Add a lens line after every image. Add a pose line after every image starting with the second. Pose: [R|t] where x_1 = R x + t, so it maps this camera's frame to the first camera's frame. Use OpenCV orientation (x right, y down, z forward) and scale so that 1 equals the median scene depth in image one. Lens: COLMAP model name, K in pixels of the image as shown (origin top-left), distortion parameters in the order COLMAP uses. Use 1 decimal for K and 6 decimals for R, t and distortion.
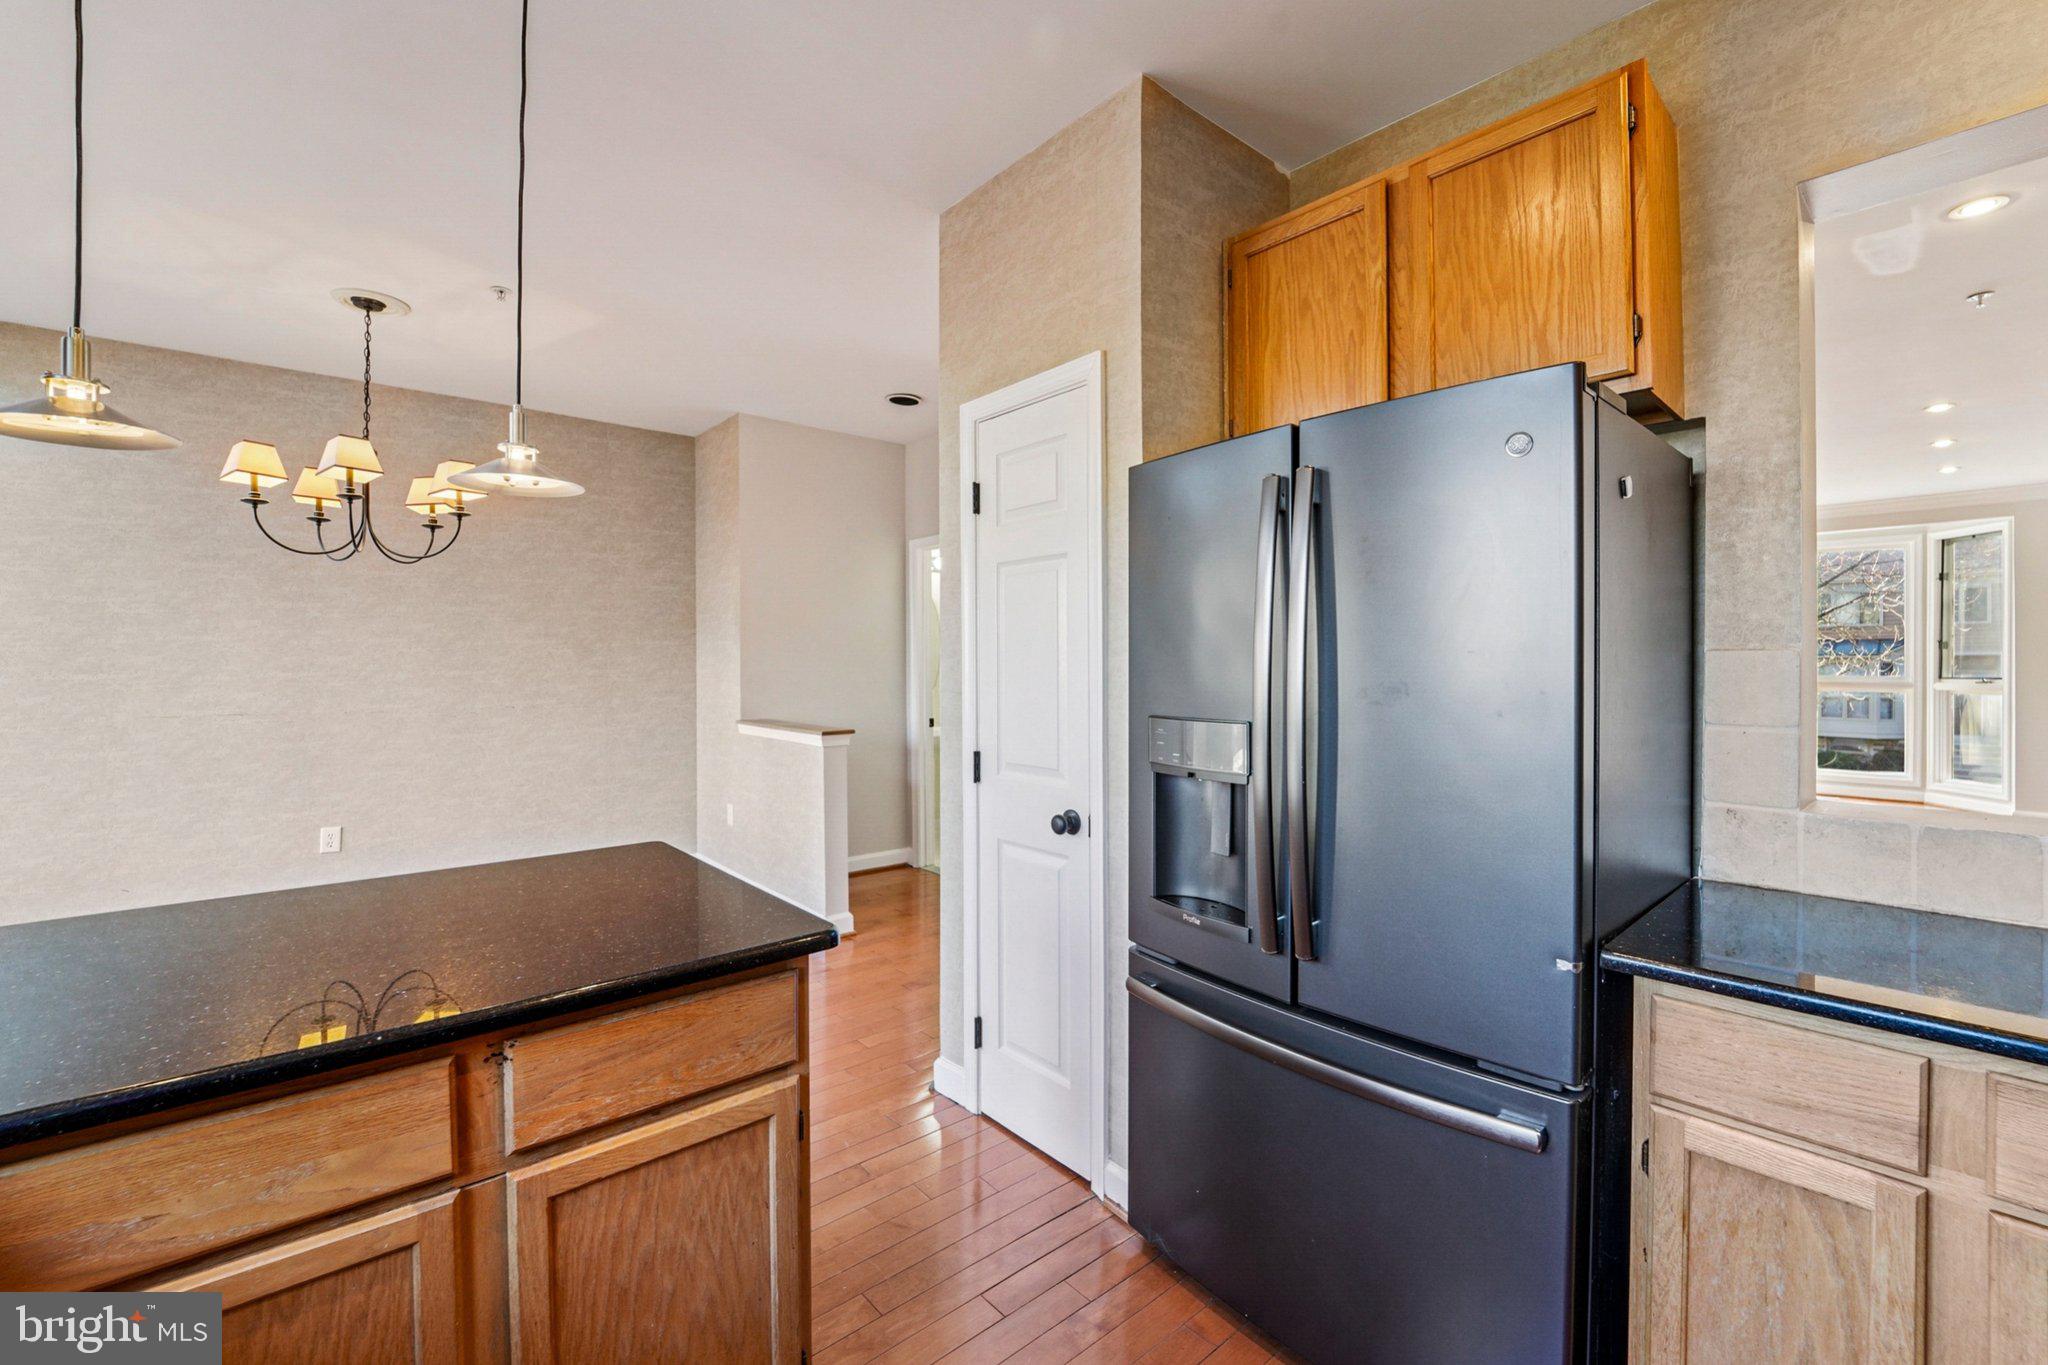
lens RADIAL K [[844.6, 0, 1023.9], [0, 844.6, 668.9], [0, 0, 1]] dist [-0.015052, -0.000170]
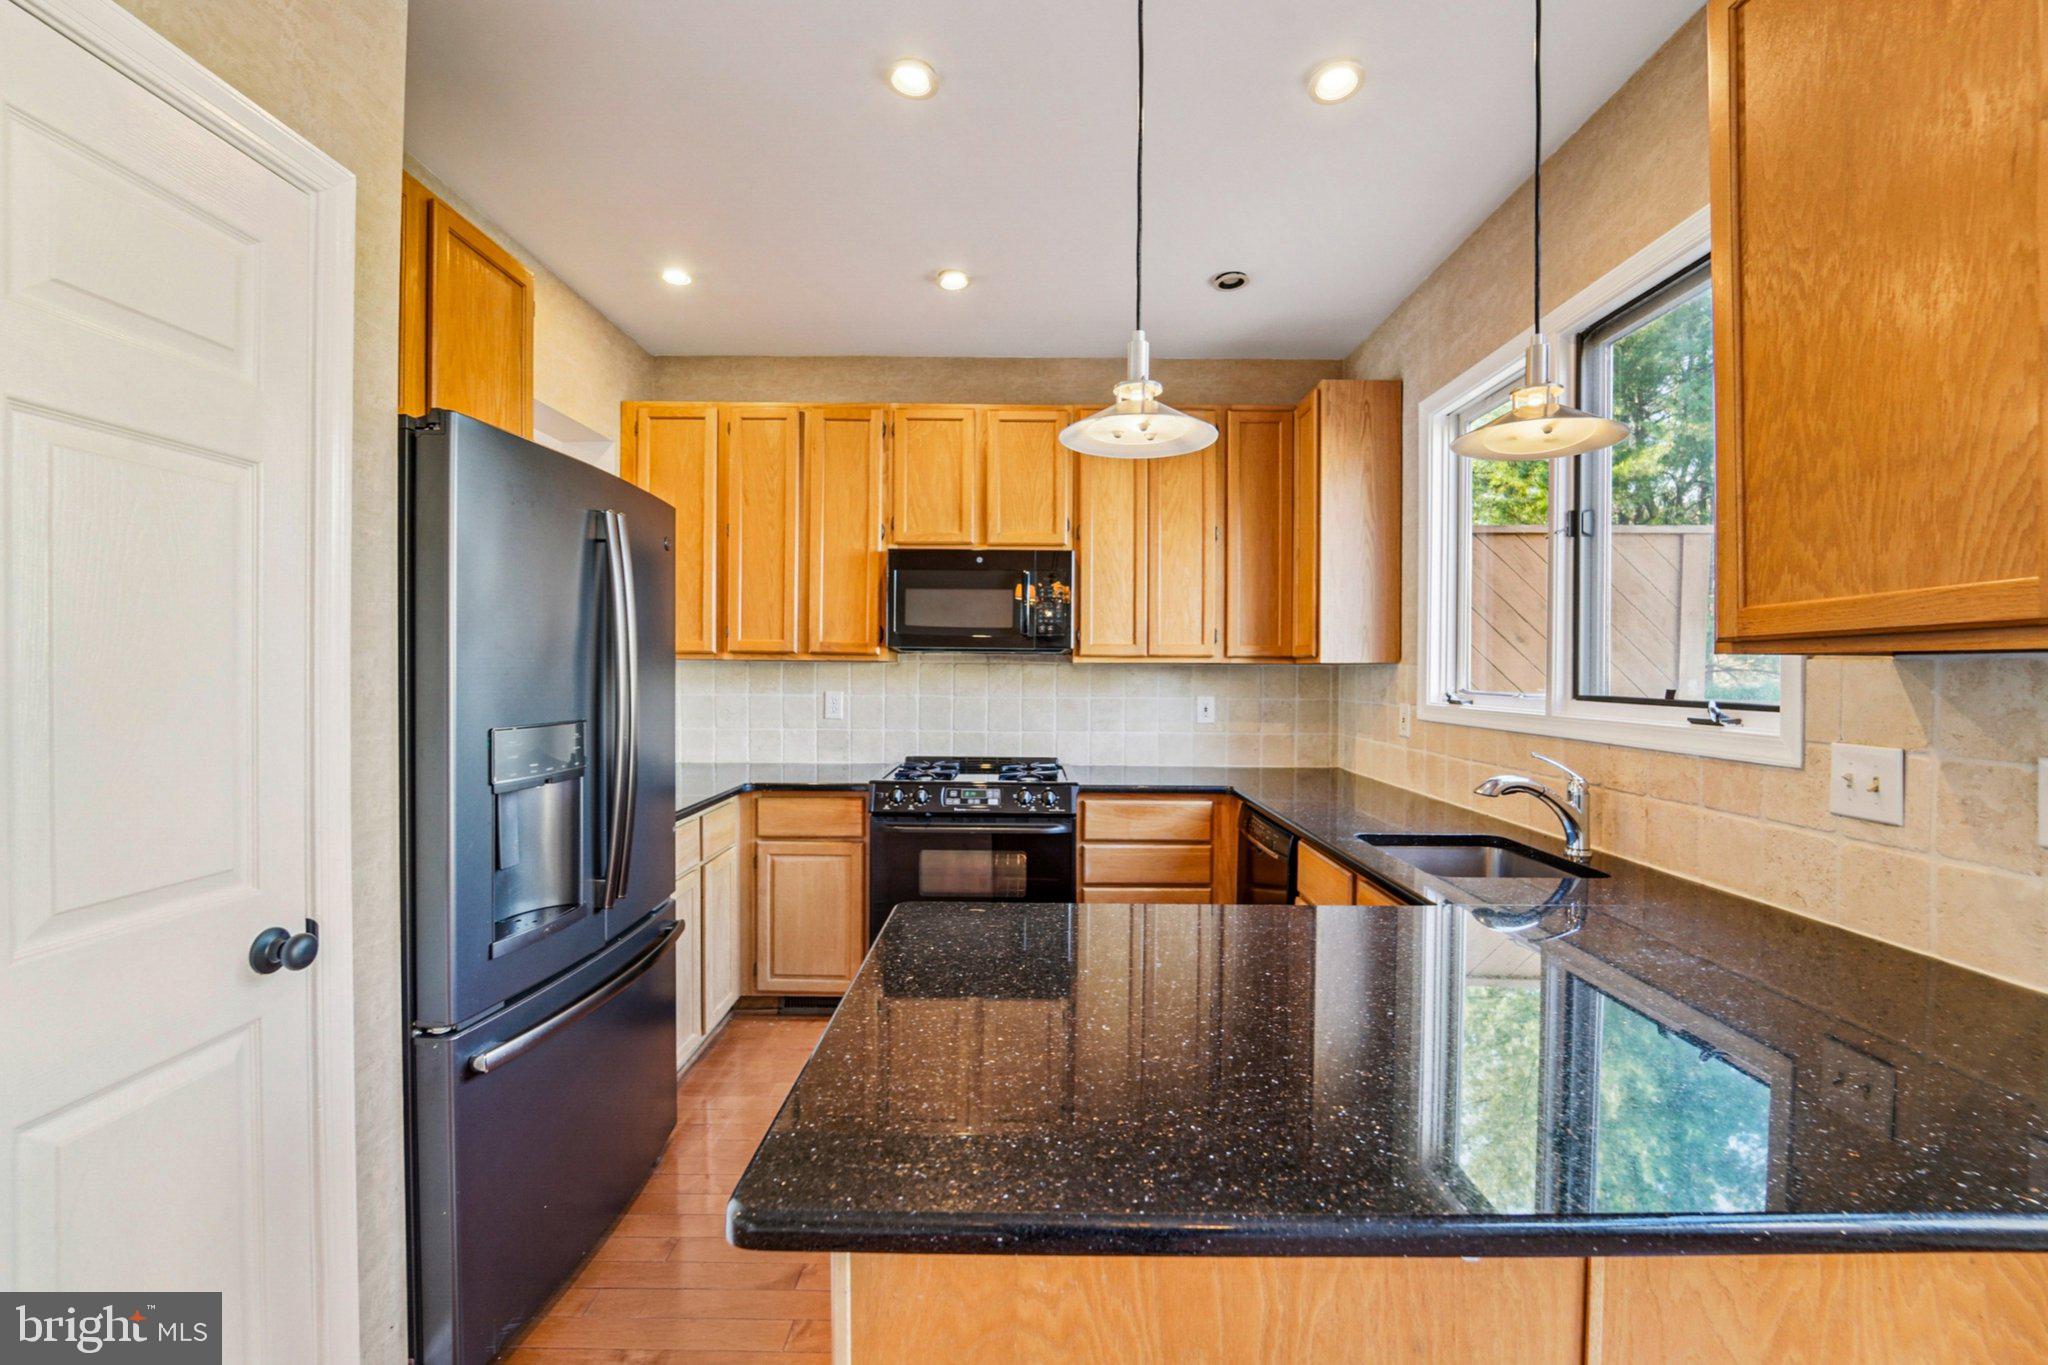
lens RADIAL K [[832.9, 0, 1026.4], [0, 832.9, 679.2], [0, 0, 1]] dist [-0.016900, -0.000178]
pose [[-0.760781, -0.014644, 0.648843, -0.609697], [-0.004841, 0.999846, 0.016889, -0.007301], [-0.648990, 0.009708, -0.760735, 0.987304]]
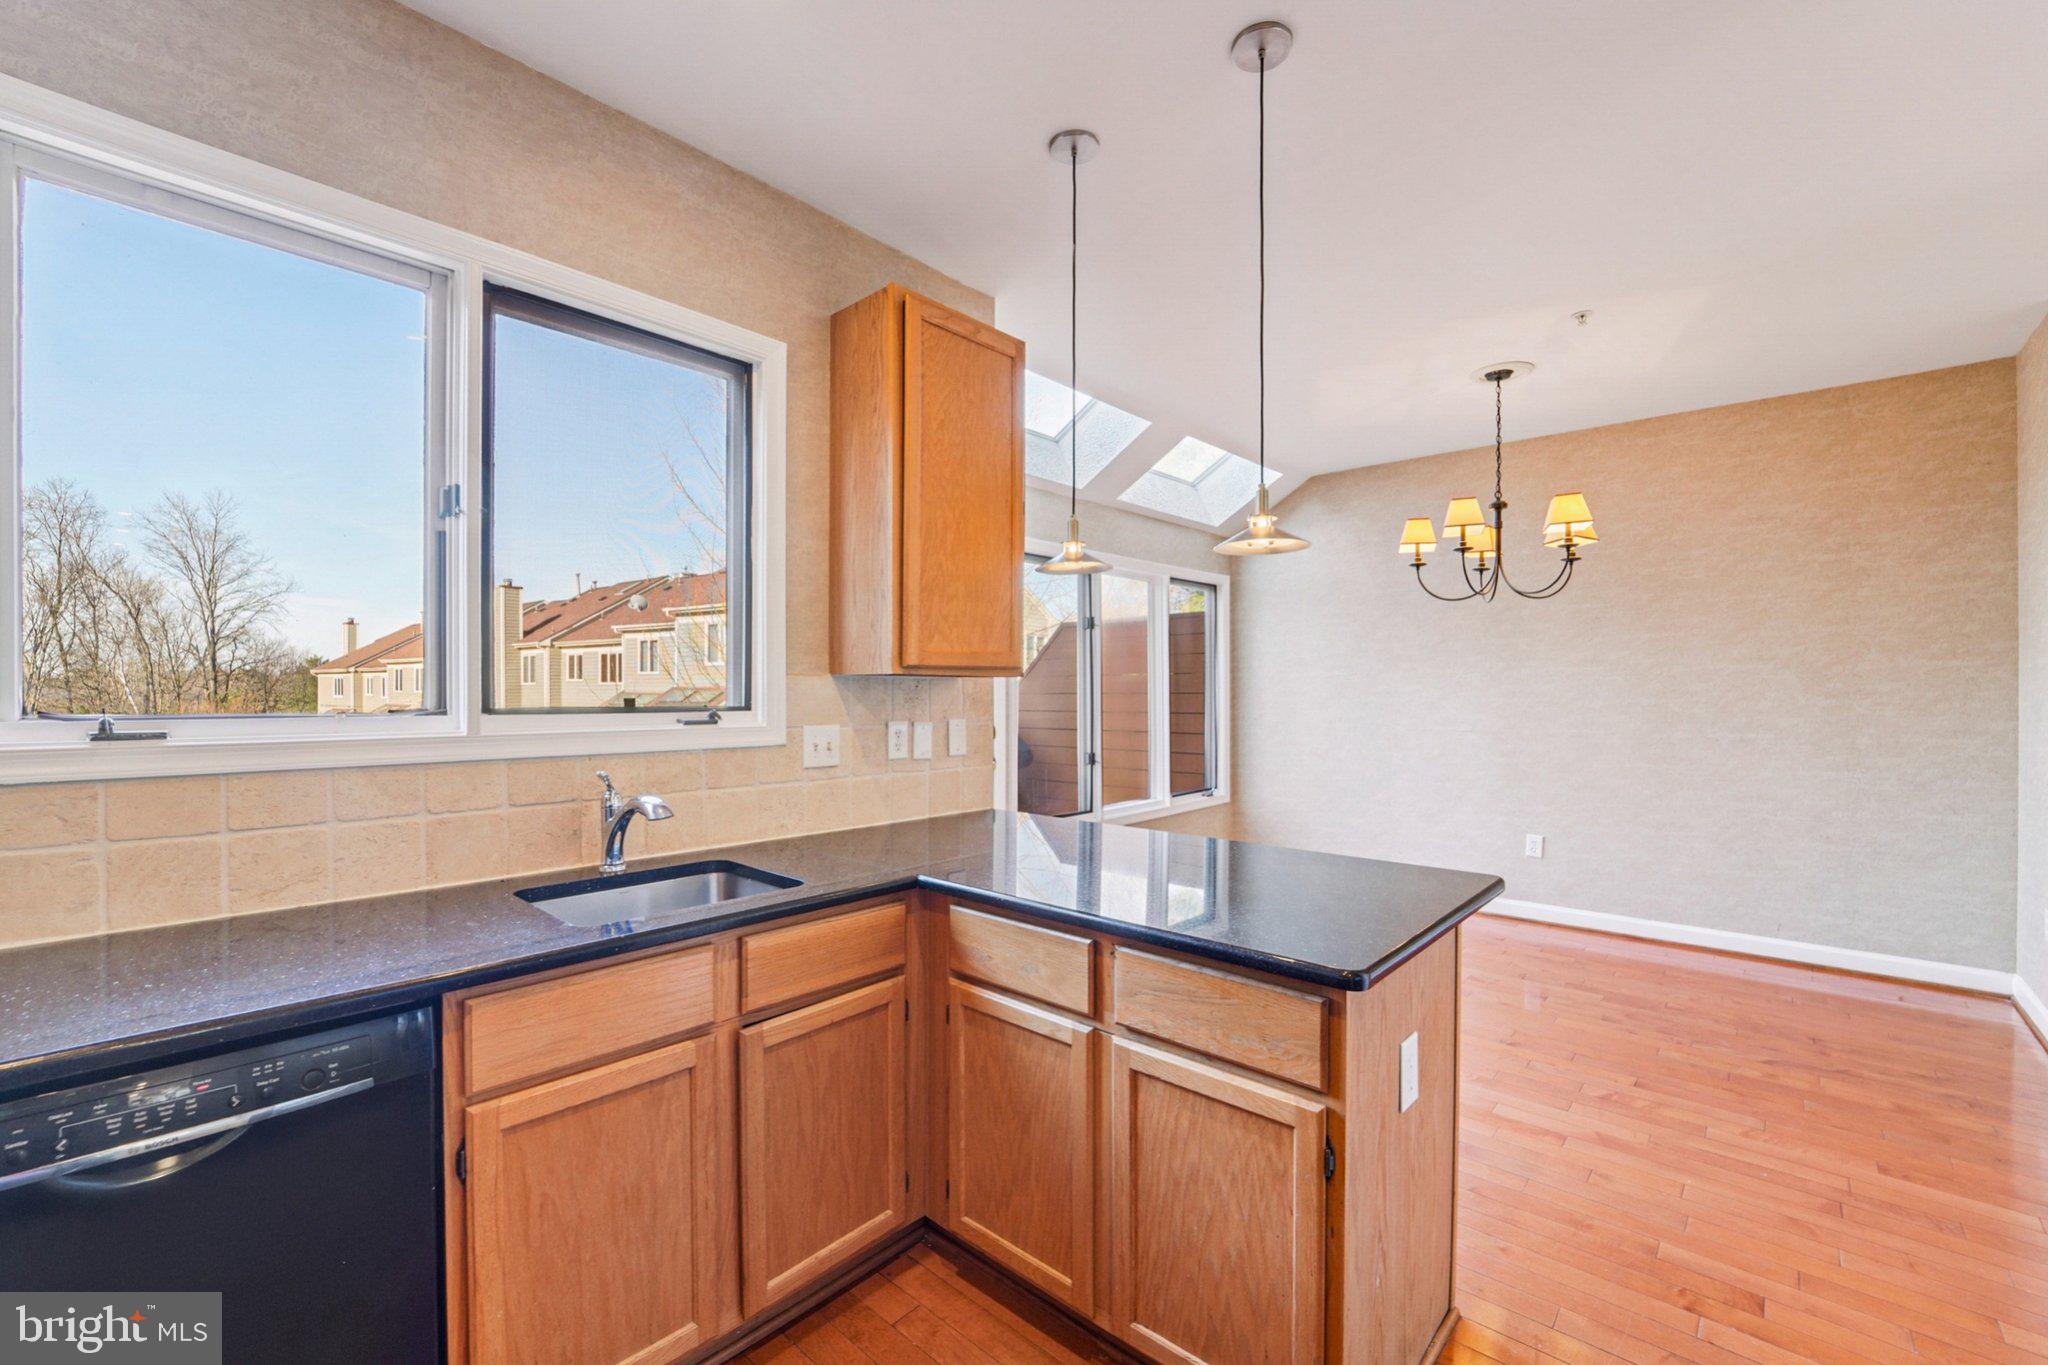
lens RADIAL K [[841.1, 0, 1026.8], [0, 841.1, 698.7], [0, 0, 1]] dist [-0.015538, 0.000571]
pose [[0.120746, 0.010013, -0.992633, 0.370388], [-0.009717, 0.999913, 0.008904, 0.001125], [0.992636, 0.008571, 0.120833, 0.302454]]
